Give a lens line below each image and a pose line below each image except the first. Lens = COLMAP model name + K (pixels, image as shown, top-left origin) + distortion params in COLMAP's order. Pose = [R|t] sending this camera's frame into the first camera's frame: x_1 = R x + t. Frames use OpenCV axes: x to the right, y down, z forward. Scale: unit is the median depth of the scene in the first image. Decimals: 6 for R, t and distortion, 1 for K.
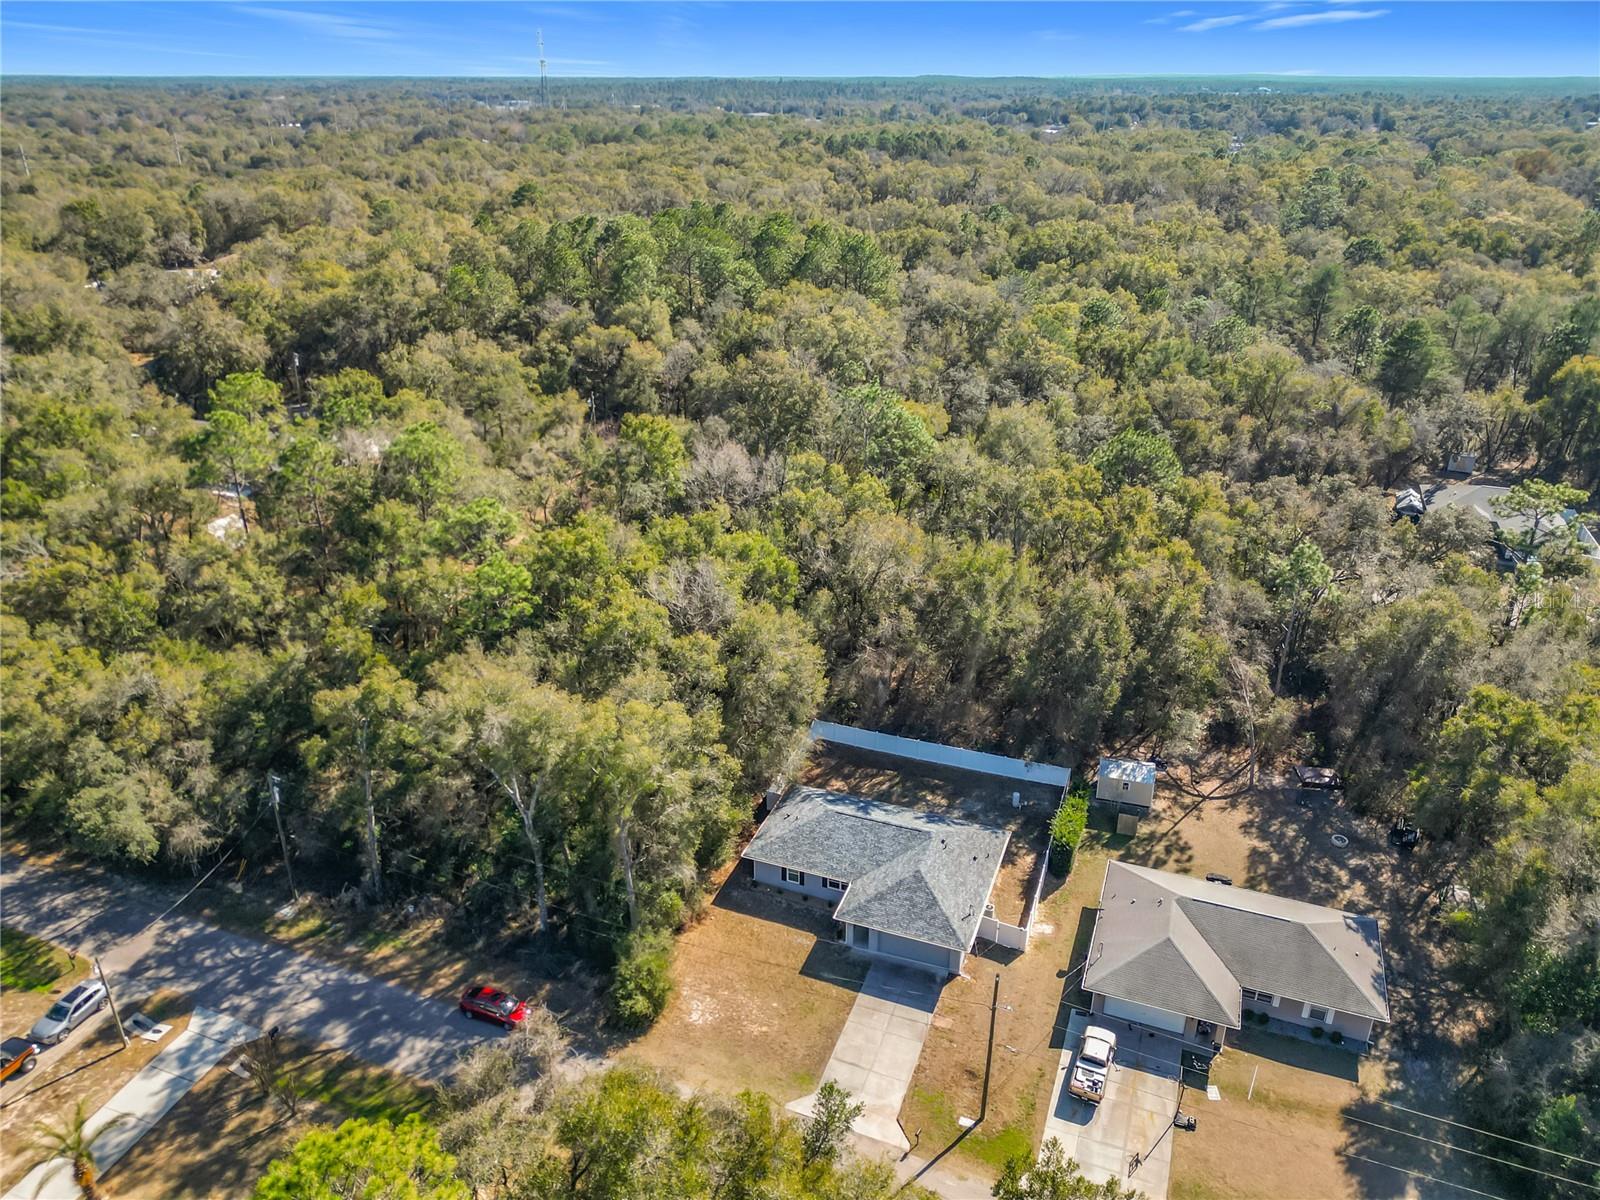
lens RADIAL K [[1139.4, 0, 795.4], [0, 1139.4, 596.4], [0, 0, 1]] dist [0.044650, -0.054019]
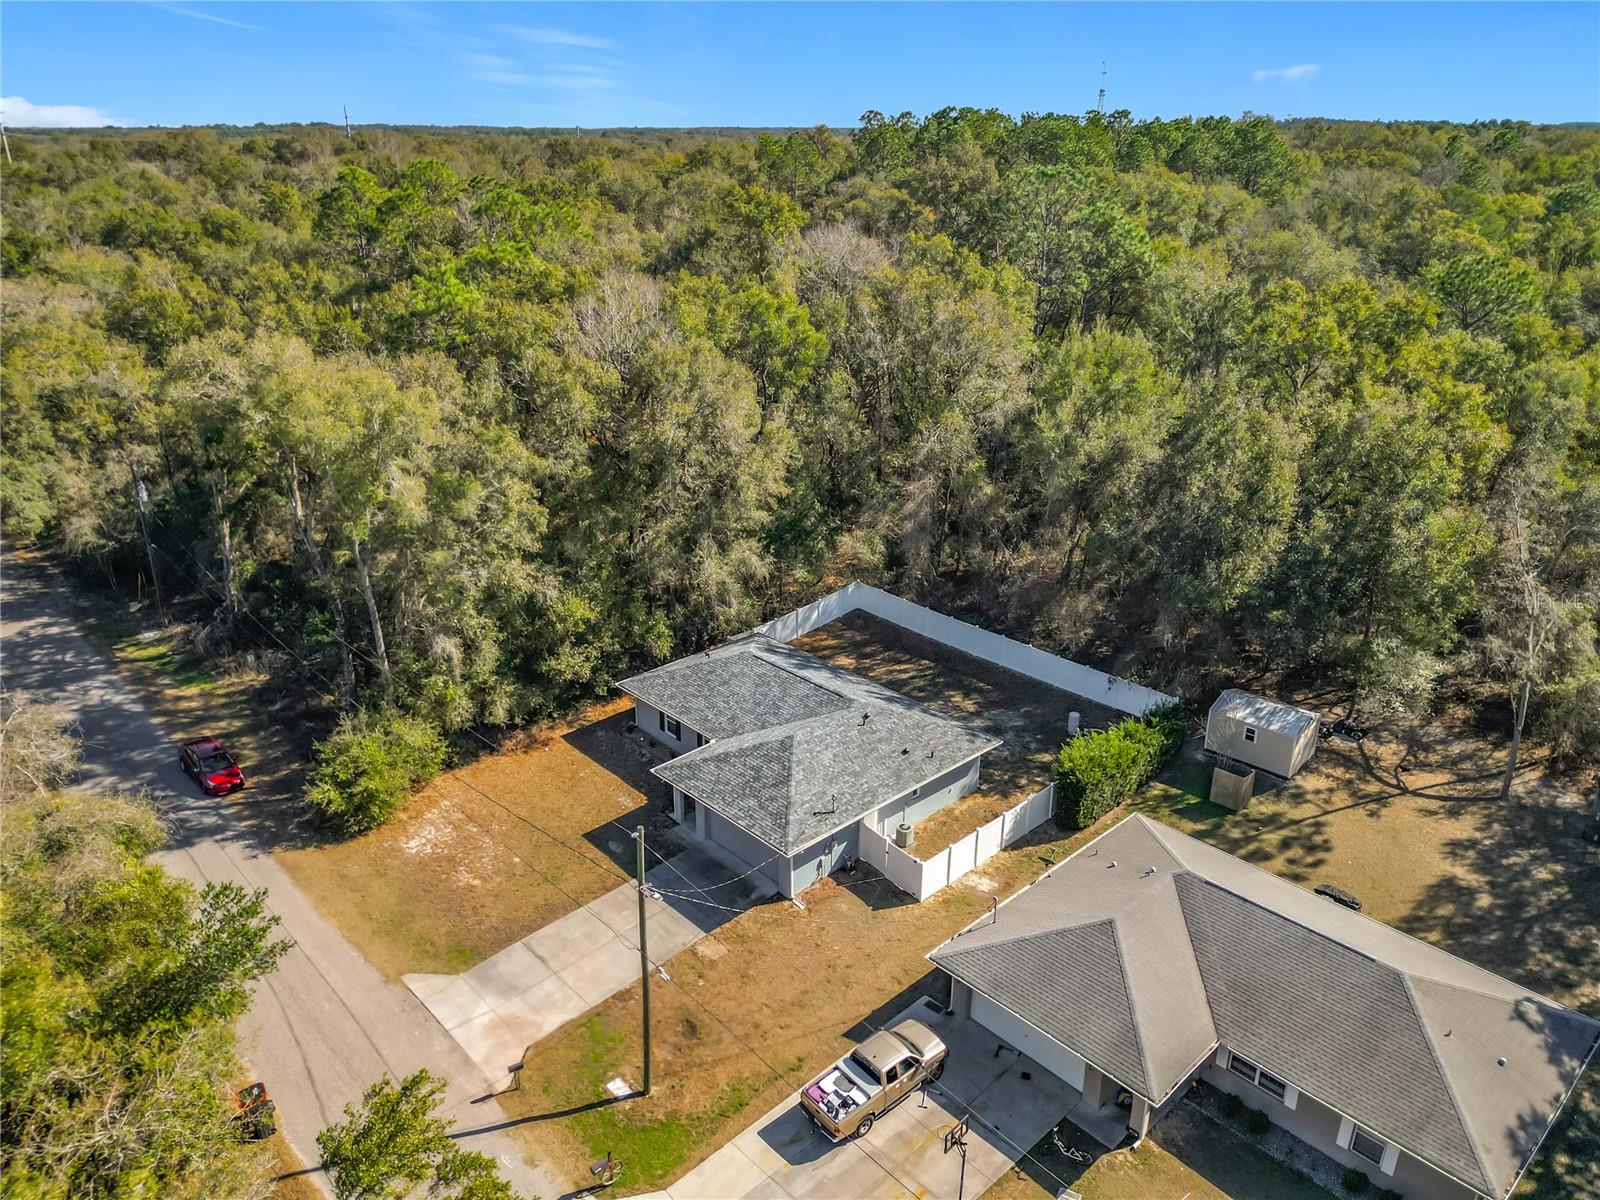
lens RADIAL K [[1144.8, 0, 792.6], [0, 1144.8, 594.4], [0, 0, 1]] dist [0.045470, -0.056626]
pose [[0.899659, 0.162789, -0.405109, 0.336166], [-0.180129, 0.983631, -0.004765, 0.153445], [0.397702, 0.077259, 0.914256, 0.373502]]
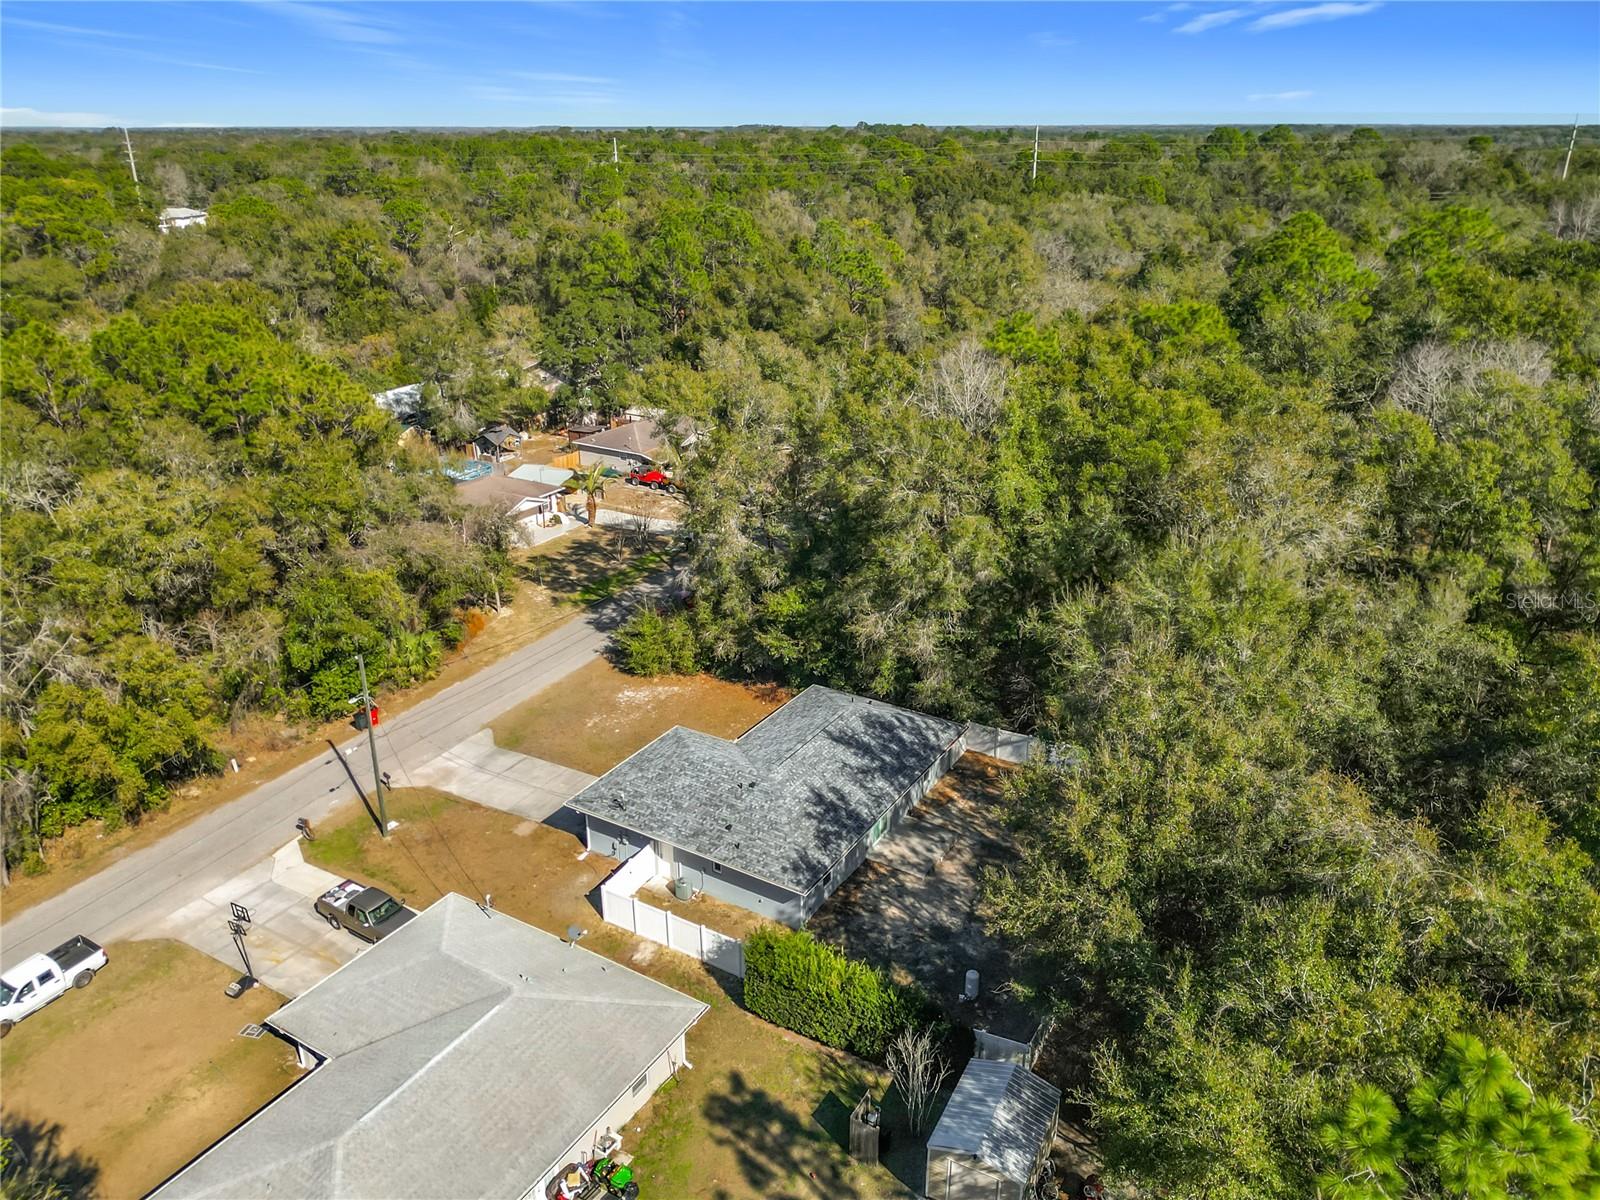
lens RADIAL K [[1160.4, 0, 800.0], [0, 1160.4, 600.0], [0, 0, 1]] dist [0.003119, -0.003238]
pose [[-0.180277, 0.368148, -0.912123, 0.681836], [-0.404032, 0.817757, 0.409916, -0.156516], [0.896804, 0.442425, 0.001321, 0.956605]]
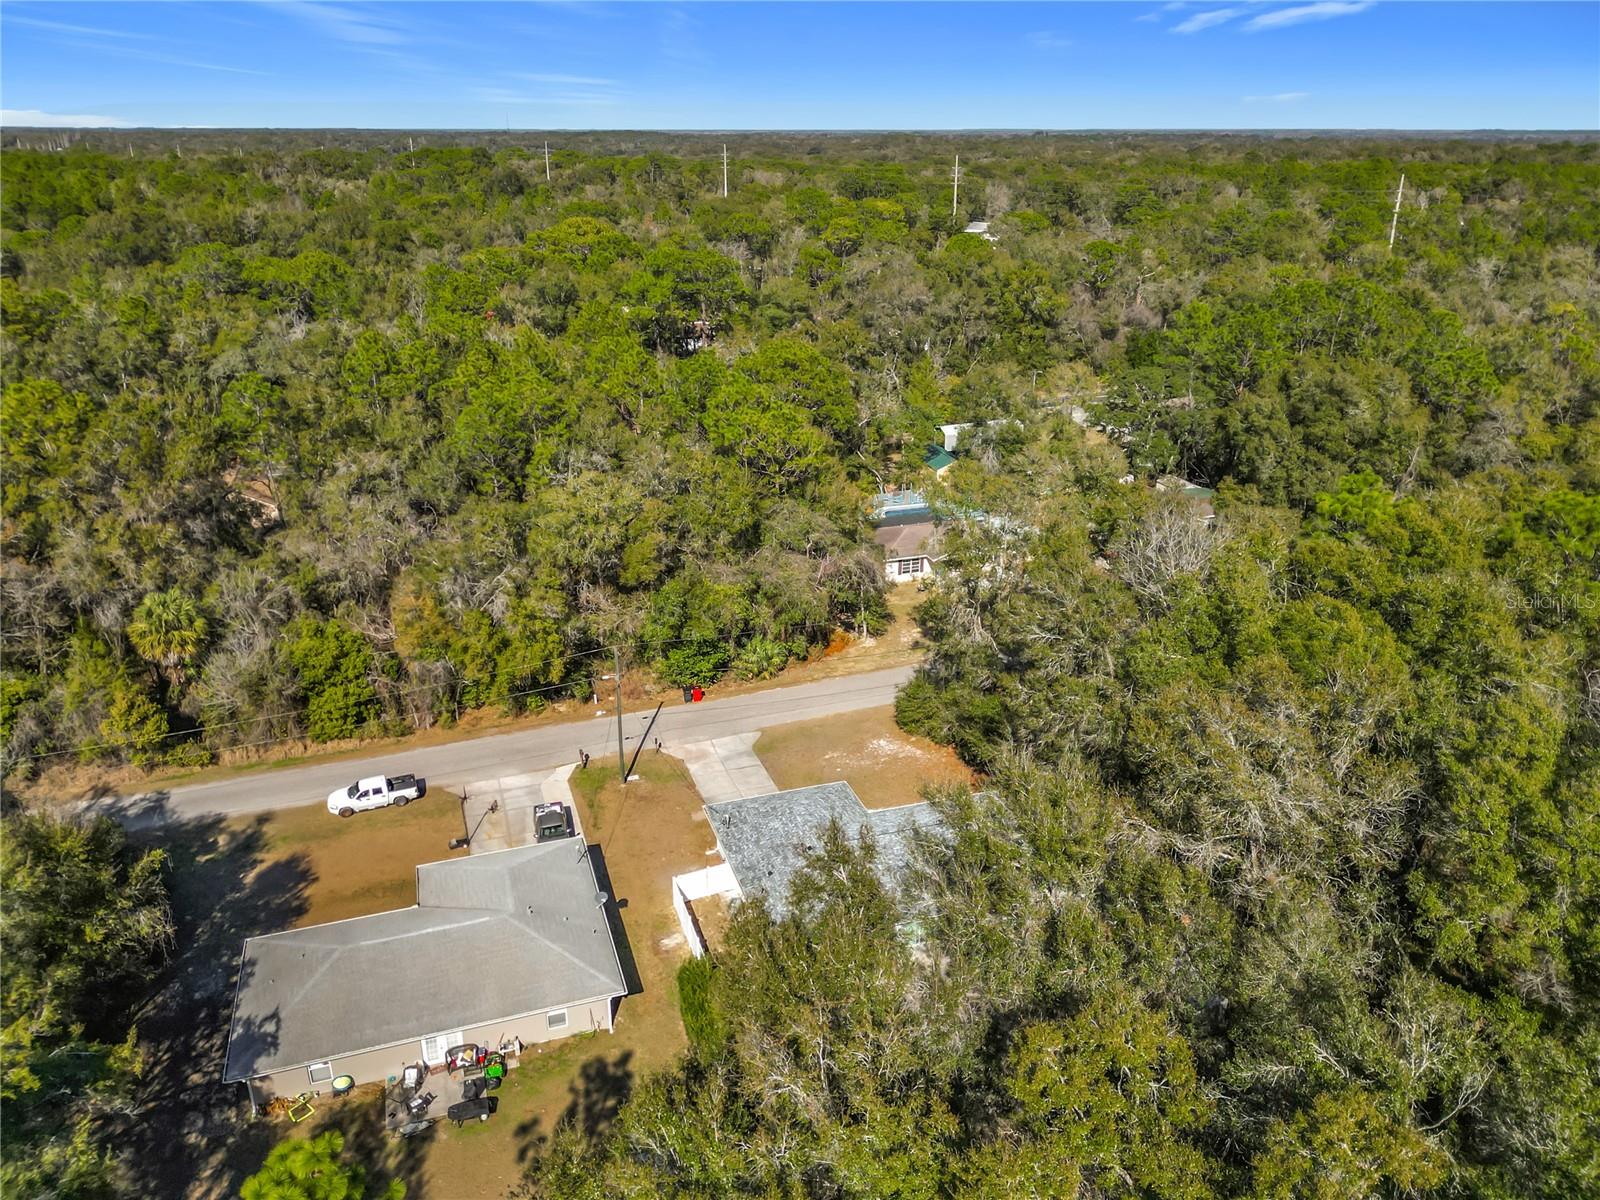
lens RADIAL K [[1144.8, 0, 792.6], [0, 1144.8, 594.4], [0, 0, 1]] dist [0.045470, -0.056626]
pose [[-0.772166, 0.232814, -0.591234, 0.538087], [-0.265506, 0.727126, 0.633083, -0.382069], [0.577293, 0.645821, -0.499648, 1.240871]]
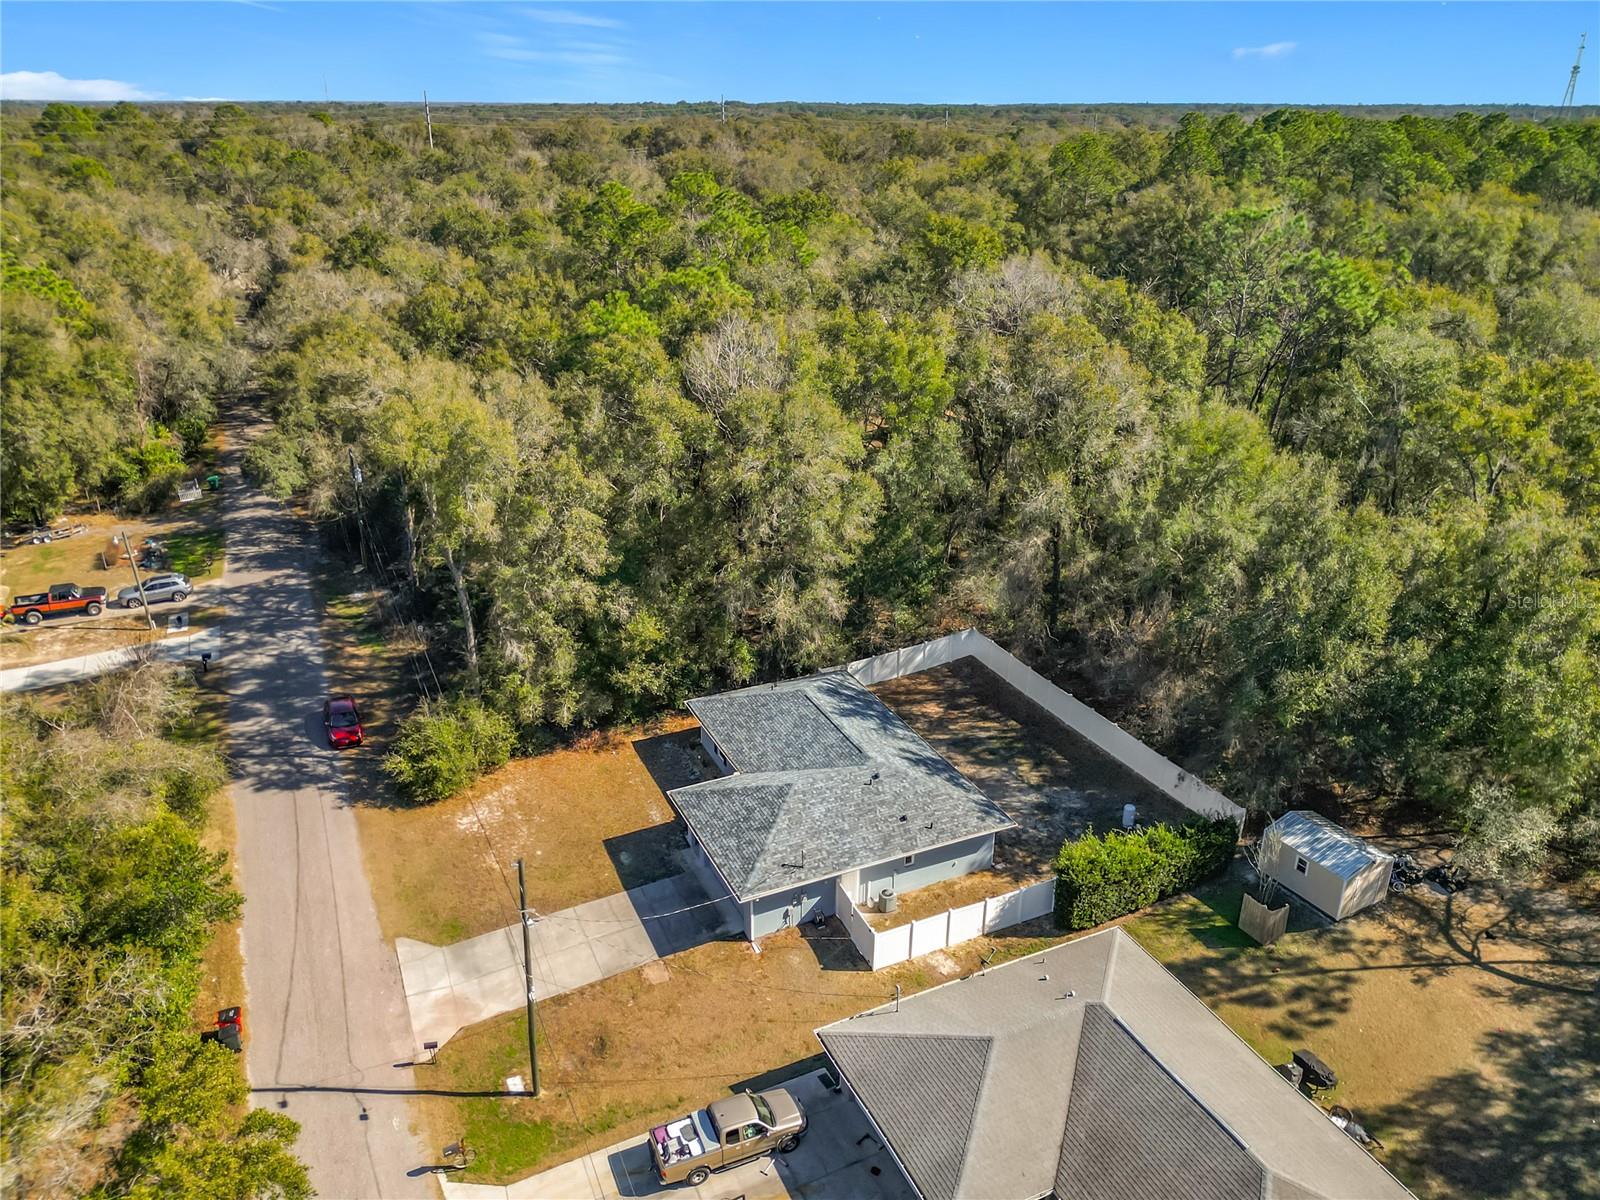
lens RADIAL K [[1144.8, 0, 800.0], [0, 1144.8, 600.0], [0, 0, 1]] dist [0.042058, -0.057393]
pose [[0.719898, 0.274441, -0.637518, 0.477752], [-0.289640, 0.953496, 0.083397, 0.074443], [0.630758, 0.124613, 0.765909, 0.446812]]
